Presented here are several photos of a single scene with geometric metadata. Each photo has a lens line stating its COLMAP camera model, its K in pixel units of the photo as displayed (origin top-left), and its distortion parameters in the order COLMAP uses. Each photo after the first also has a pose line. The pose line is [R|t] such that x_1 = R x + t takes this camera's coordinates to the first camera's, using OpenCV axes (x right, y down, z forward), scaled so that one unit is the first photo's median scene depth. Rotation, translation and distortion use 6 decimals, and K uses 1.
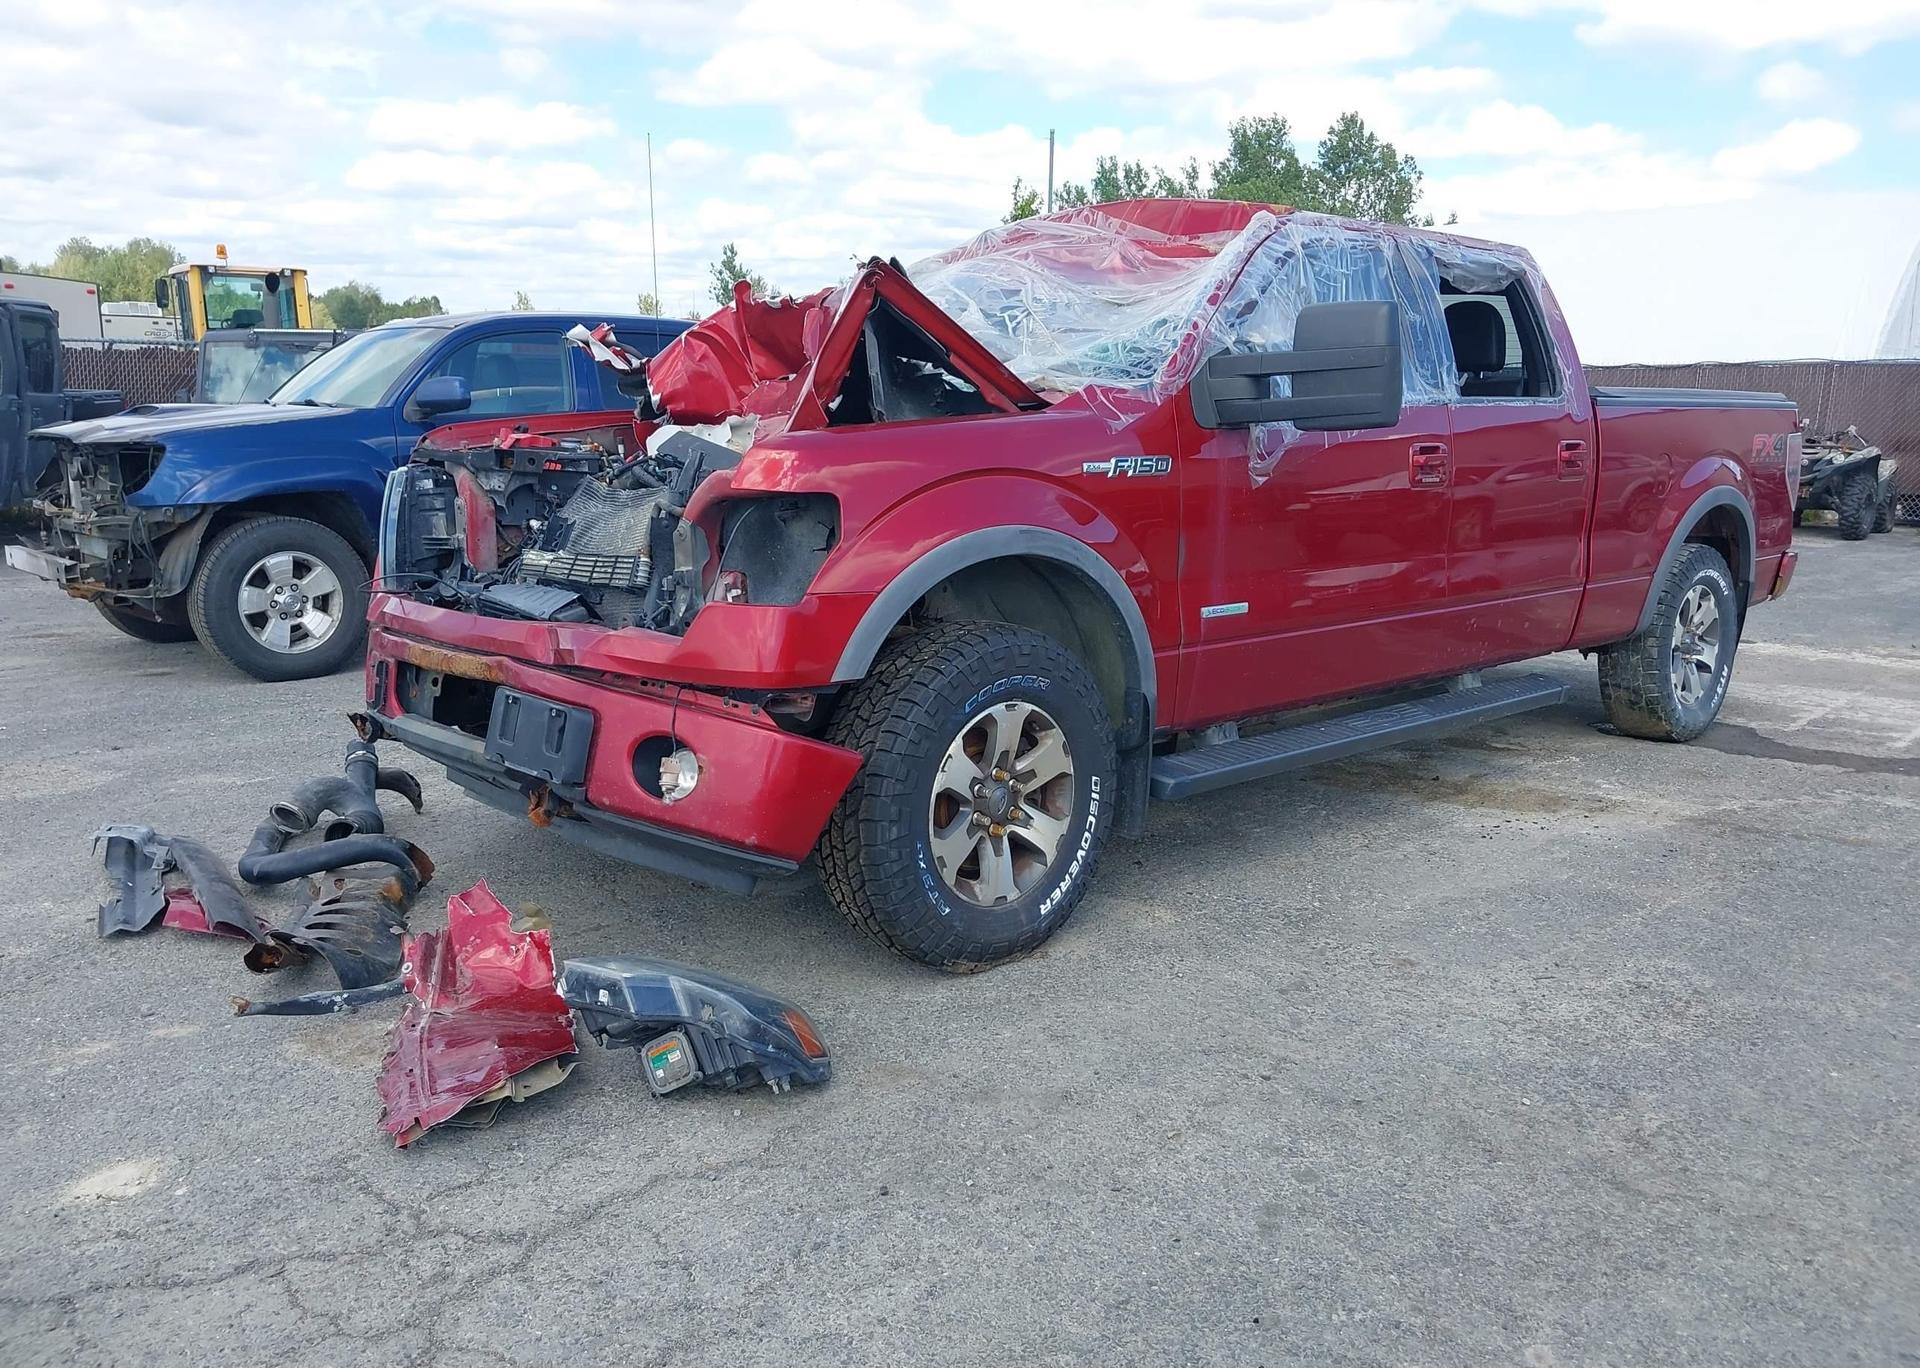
lens RADIAL K [[1514.8, 0, 979.3], [0, 1514.8, 726.5], [0, 0, 1]] dist [0.024334, -0.005365]
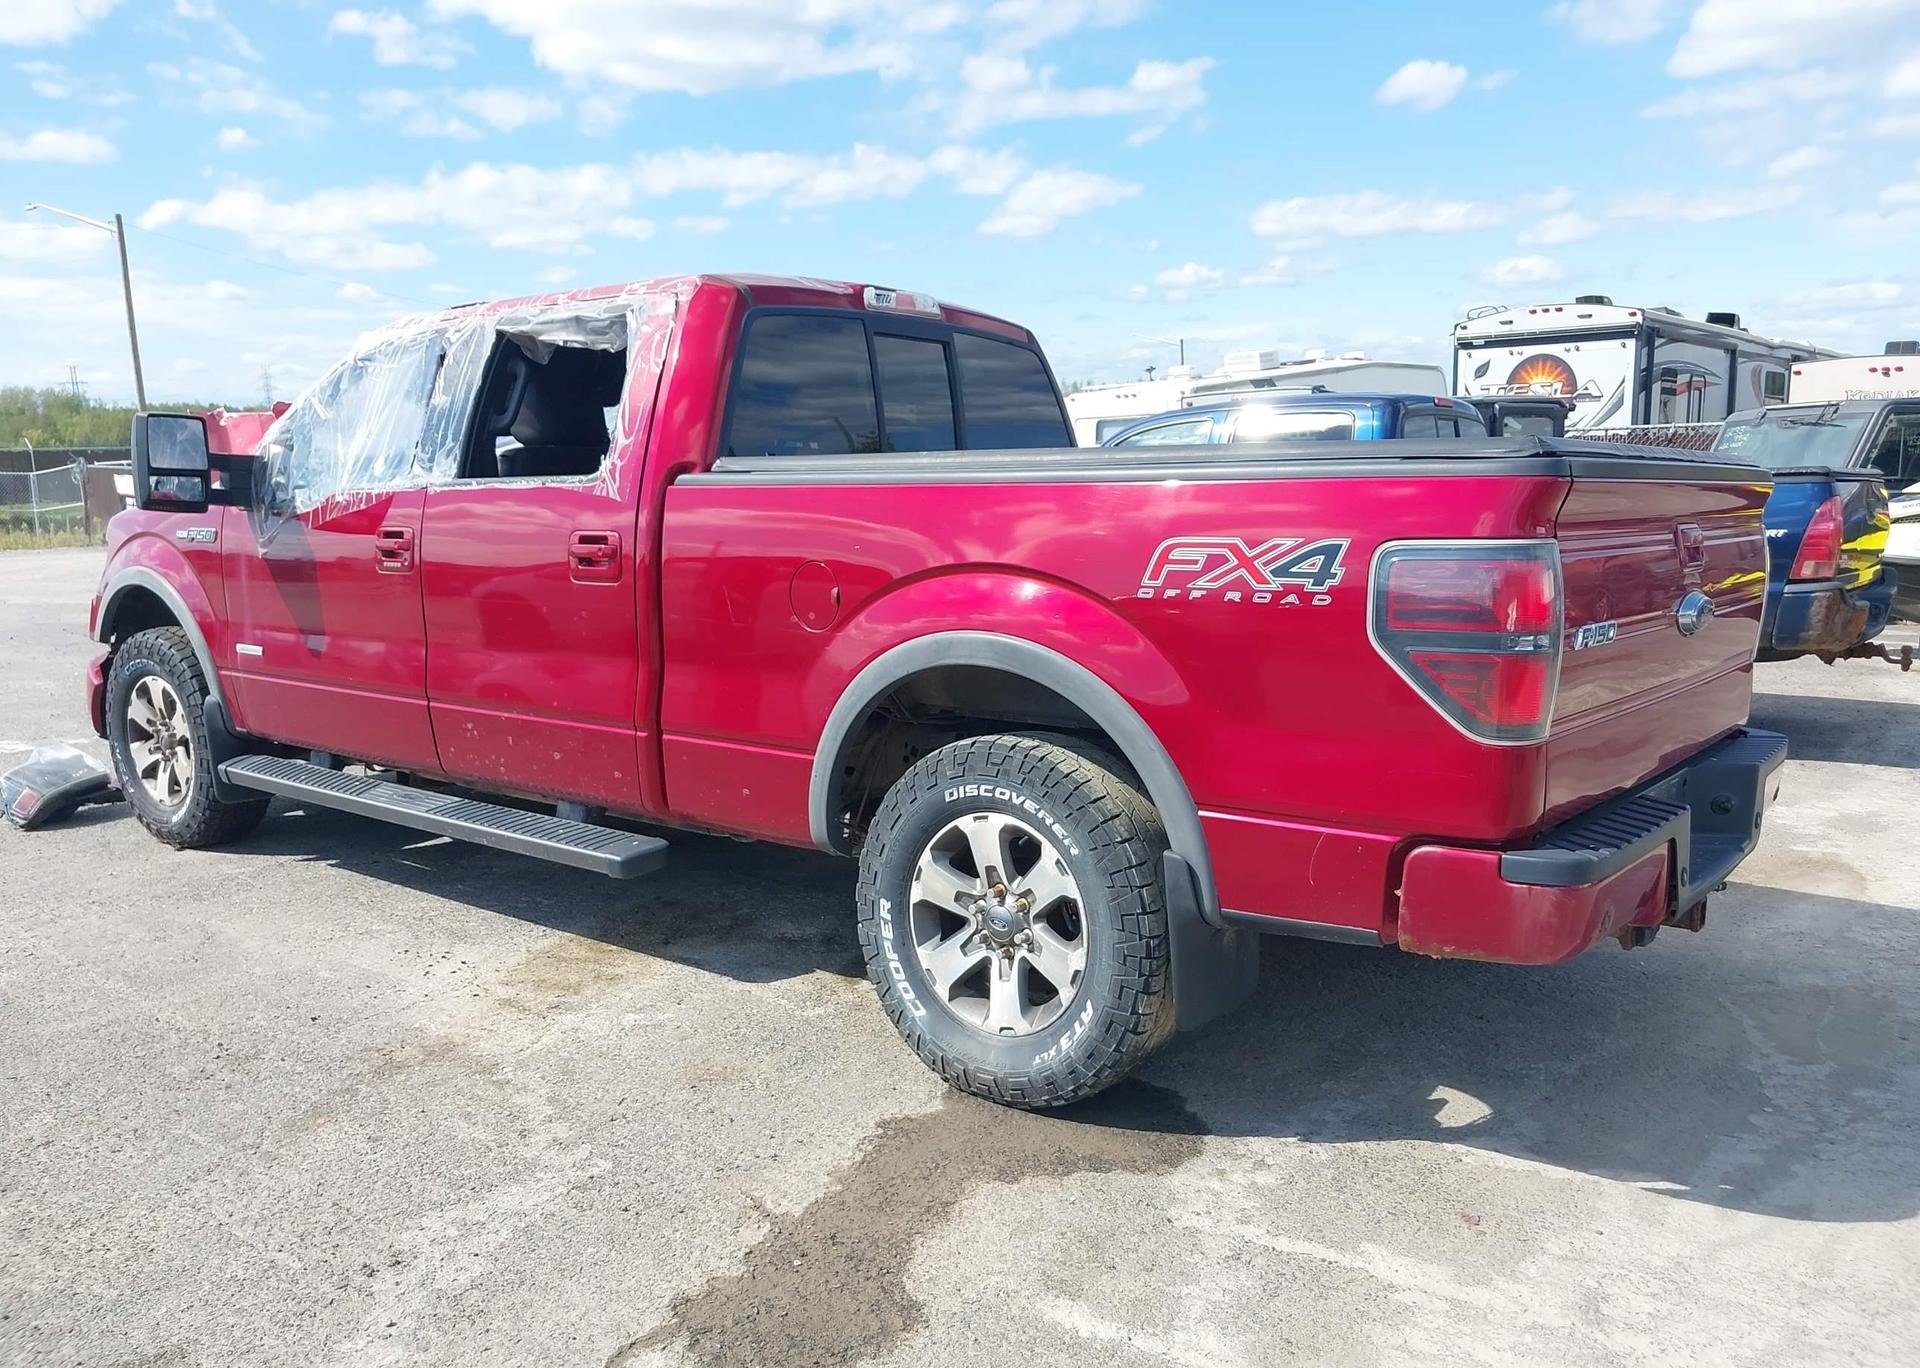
lens RADIAL K [[1514.9, 0, 985.1], [0, 1514.9, 709.5], [0, 0, 1]] dist [0.035734, -0.041149]
pose [[0.165115, 0.137366, -0.976661, 1.644527], [-0.194515, 0.975339, 0.104295, -0.304109], [0.966903, 0.172755, 0.187763, 1.472038]]
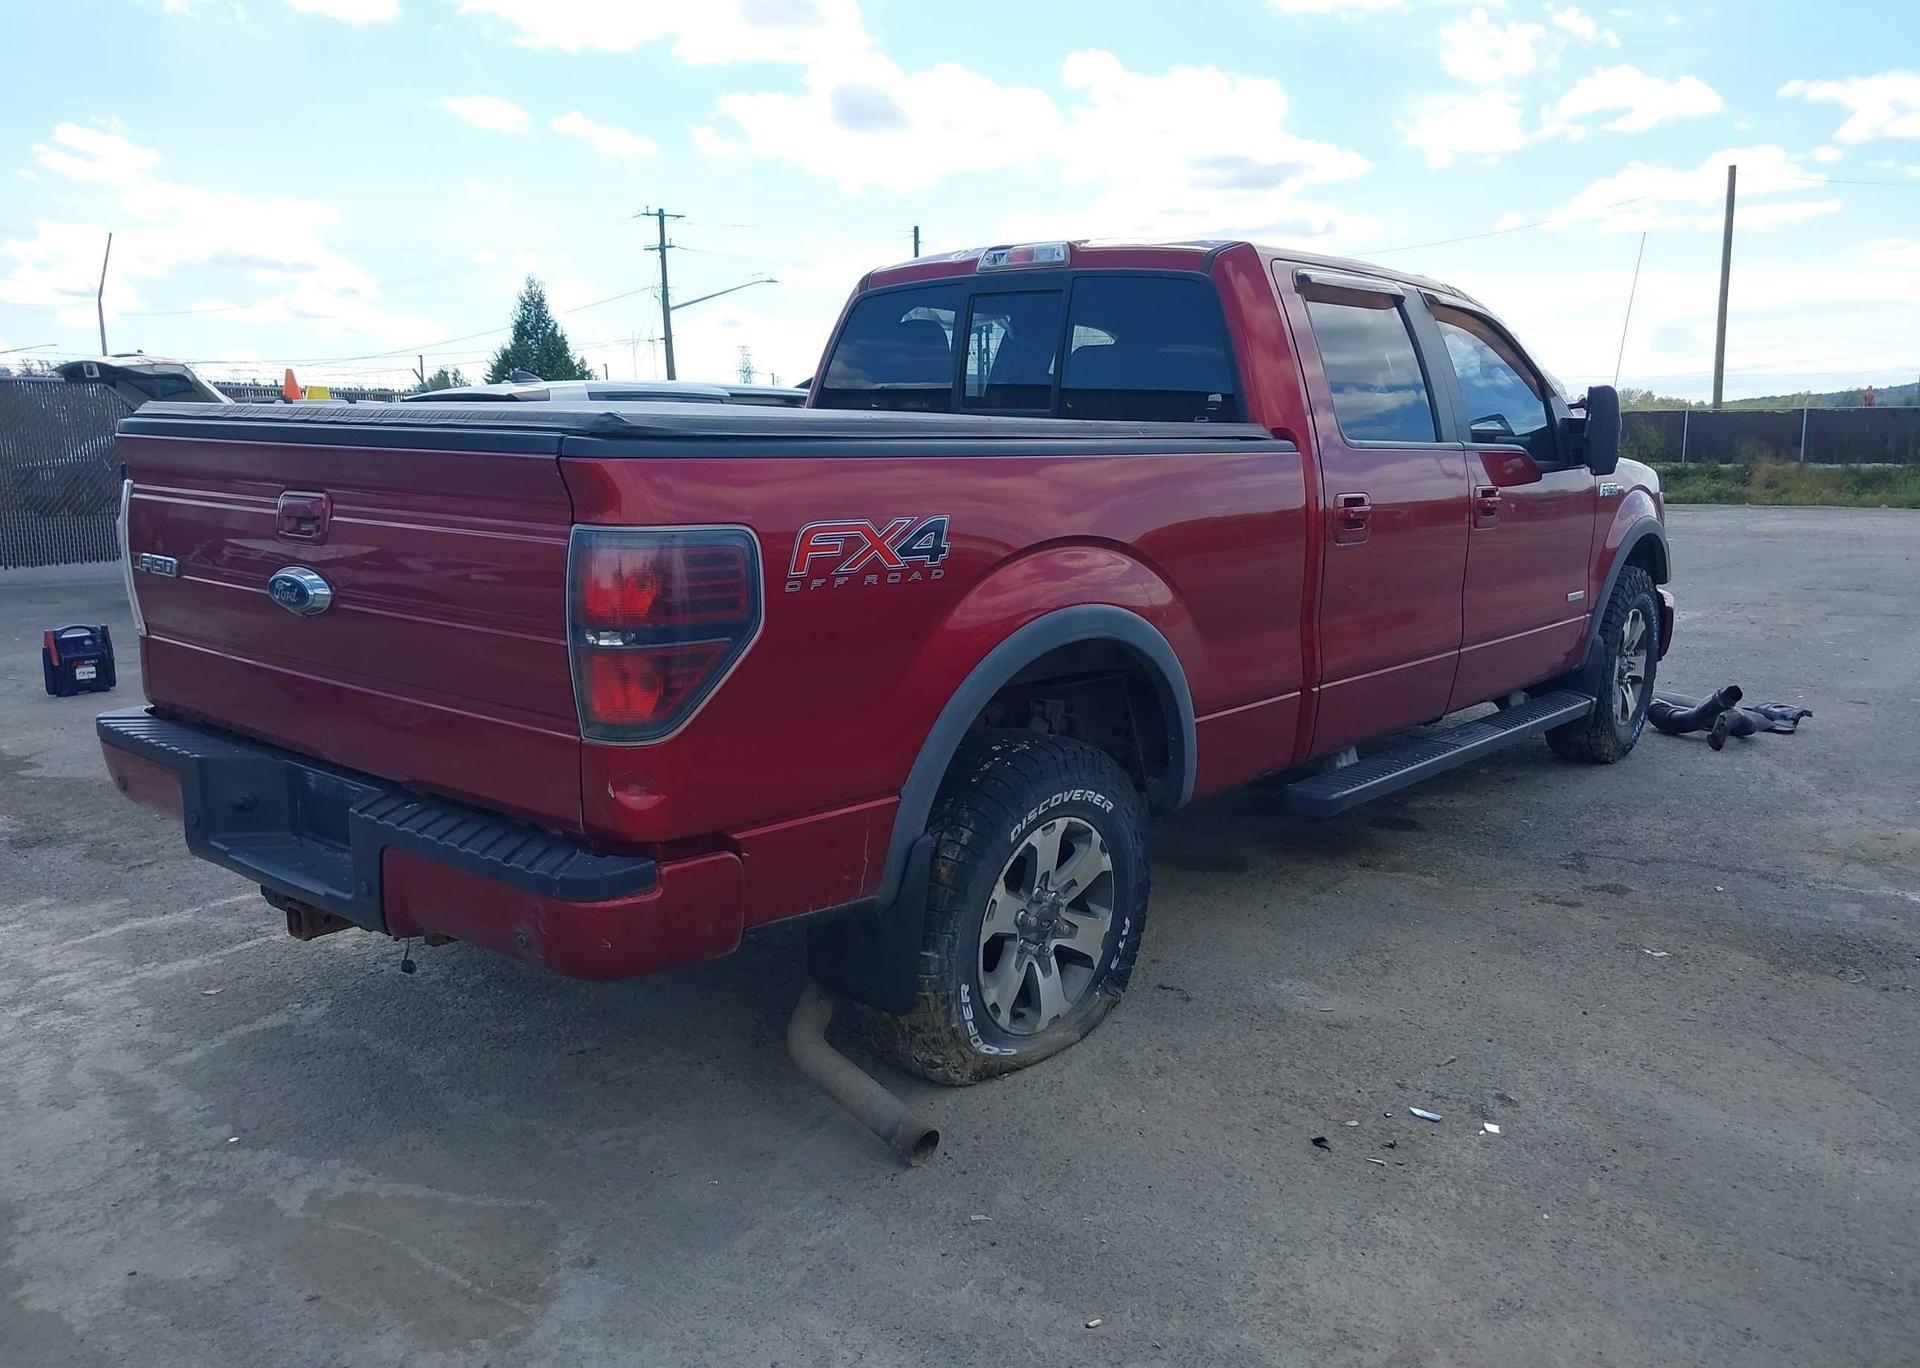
lens RADIAL K [[1514.9, 0, 985.1], [0, 1514.9, 709.5], [0, 0, 1]] dist [0.035734, -0.041149]
pose [[-0.991208, 0.011784, -0.131790, 0.608907], [-0.039206, 0.925140, 0.377595, -0.600578], [0.126373, 0.379442, -0.916544, 2.804919]]
